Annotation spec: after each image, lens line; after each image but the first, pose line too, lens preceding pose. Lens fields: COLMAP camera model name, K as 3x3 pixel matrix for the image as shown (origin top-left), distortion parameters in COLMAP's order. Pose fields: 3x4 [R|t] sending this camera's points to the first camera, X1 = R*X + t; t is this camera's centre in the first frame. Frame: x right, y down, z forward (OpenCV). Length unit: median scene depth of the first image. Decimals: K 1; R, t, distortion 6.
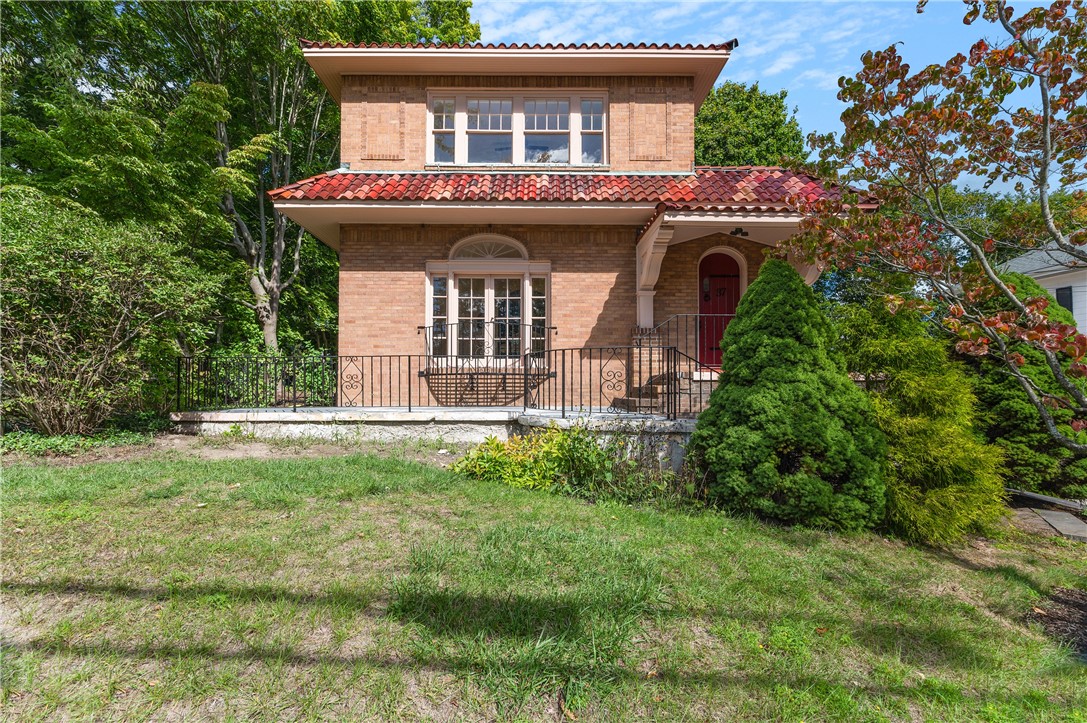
lens RADIAL K [[467.0, 0, 578.7], [0, 467.0, 330.1], [0, 0, 1]] dist [0.003783, 0.000302]
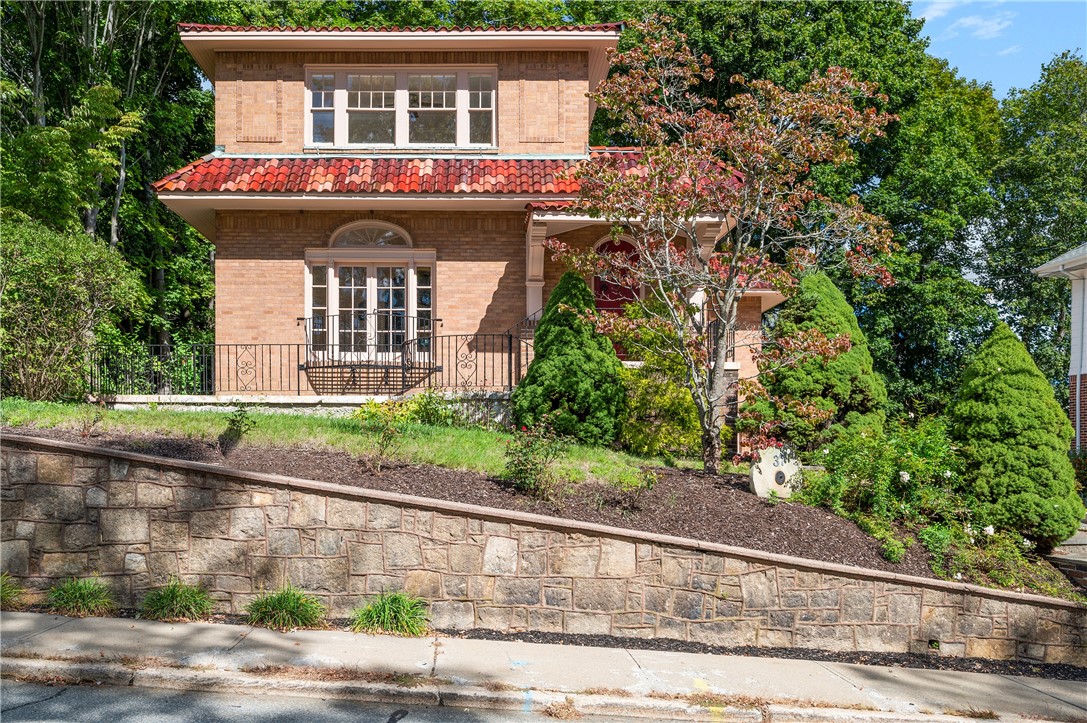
lens RADIAL K [[938.8, 0, 543.1], [0, 938.8, 361.5], [0, 0, 1]] dist [0.003376, -0.011529]
pose [[0.999854, 0.004153, -0.016546, 0.191297], [-0.003495, 0.999209, 0.039605, 0.003912], [0.016698, -0.039541, 0.999078, -0.915605]]
